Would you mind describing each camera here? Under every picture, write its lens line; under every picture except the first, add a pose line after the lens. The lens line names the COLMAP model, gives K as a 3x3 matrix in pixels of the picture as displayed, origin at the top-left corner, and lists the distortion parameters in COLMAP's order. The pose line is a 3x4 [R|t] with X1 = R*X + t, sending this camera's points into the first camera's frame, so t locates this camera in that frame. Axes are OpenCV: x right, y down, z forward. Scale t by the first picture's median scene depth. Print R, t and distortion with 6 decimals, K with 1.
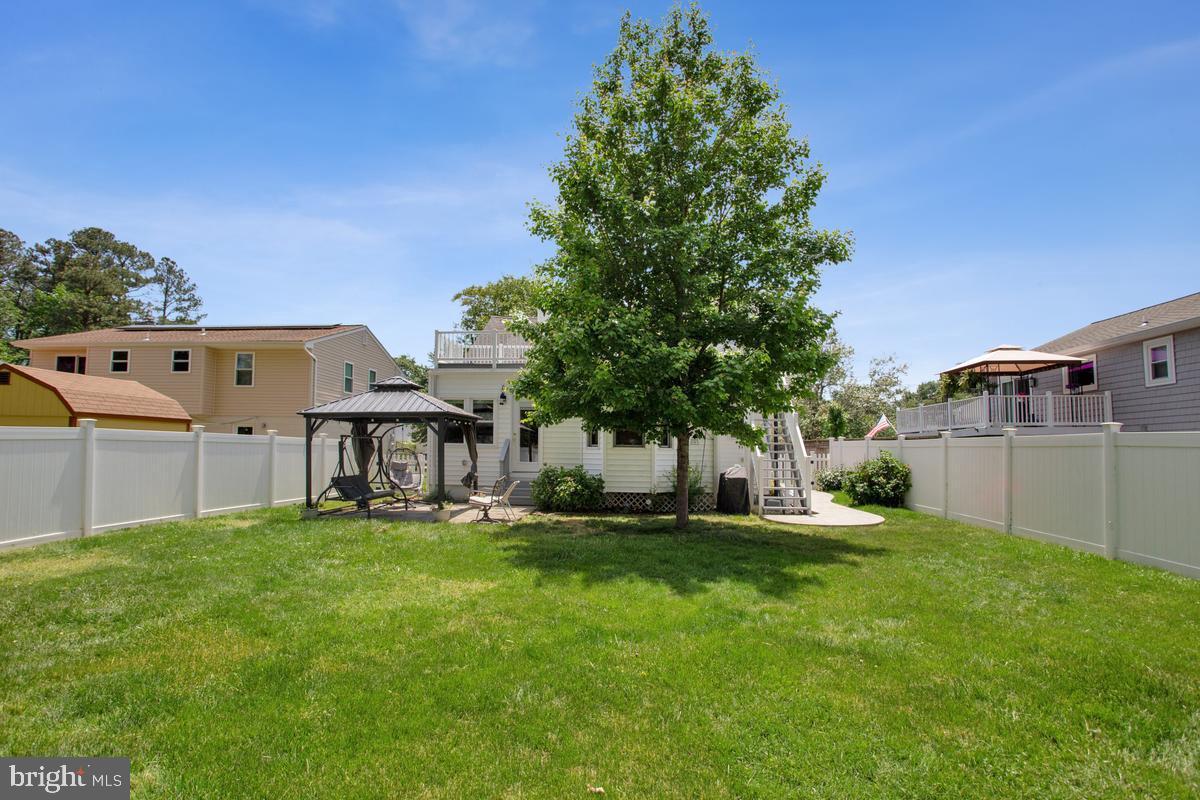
lens RADIAL K [[608.1, 0, 549.1], [0, 608.1, 456.5], [0, 0, 1]] dist [-0.000211, -0.000004]
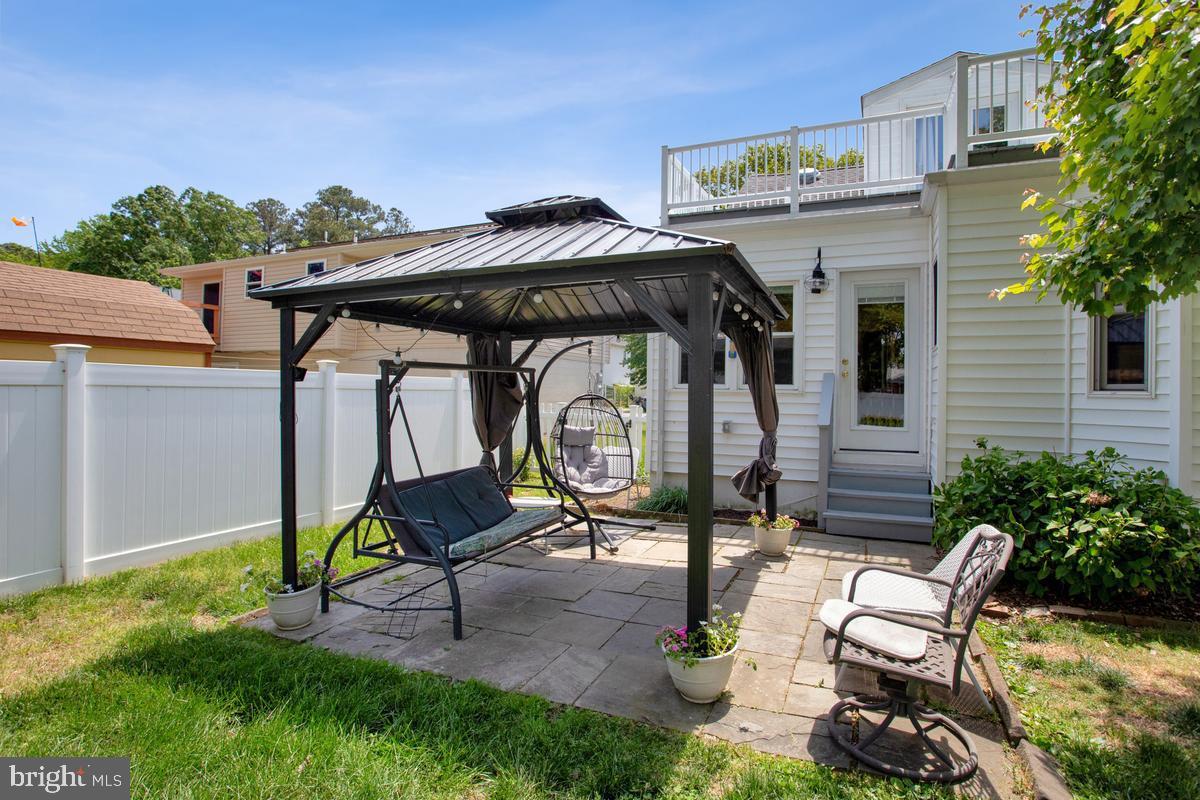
lens RADIAL K [[599.8, 0, 600.0], [0, 599.8, 400.0], [0, 0, 1]] dist [-0.025180, 0.000106]
pose [[0.962183, -0.002355, -0.272392, -0.122983], [0.002644, 0.999996, 0.000693, -0.011541], [0.272390, -0.001387, 0.962186, 0.619547]]
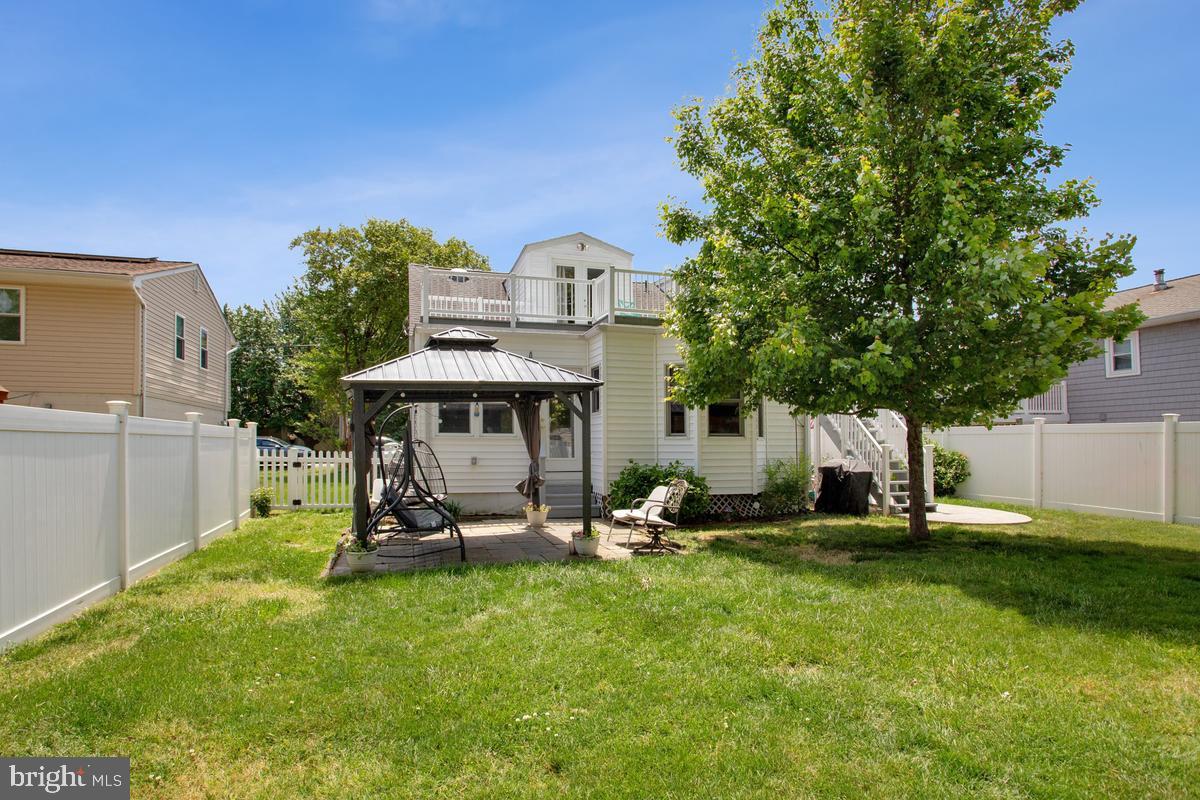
lens RADIAL K [[622.4, 0, 540.8], [0, 622.4, 467.0], [0, 0, 1]] dist [-0.000624, -0.000368]
pose [[0.927509, -0.025266, 0.372945, -0.384173], [0.013385, 0.999318, 0.034413, -0.006622], [-0.373560, -0.026927, 0.927215, 0.346081]]
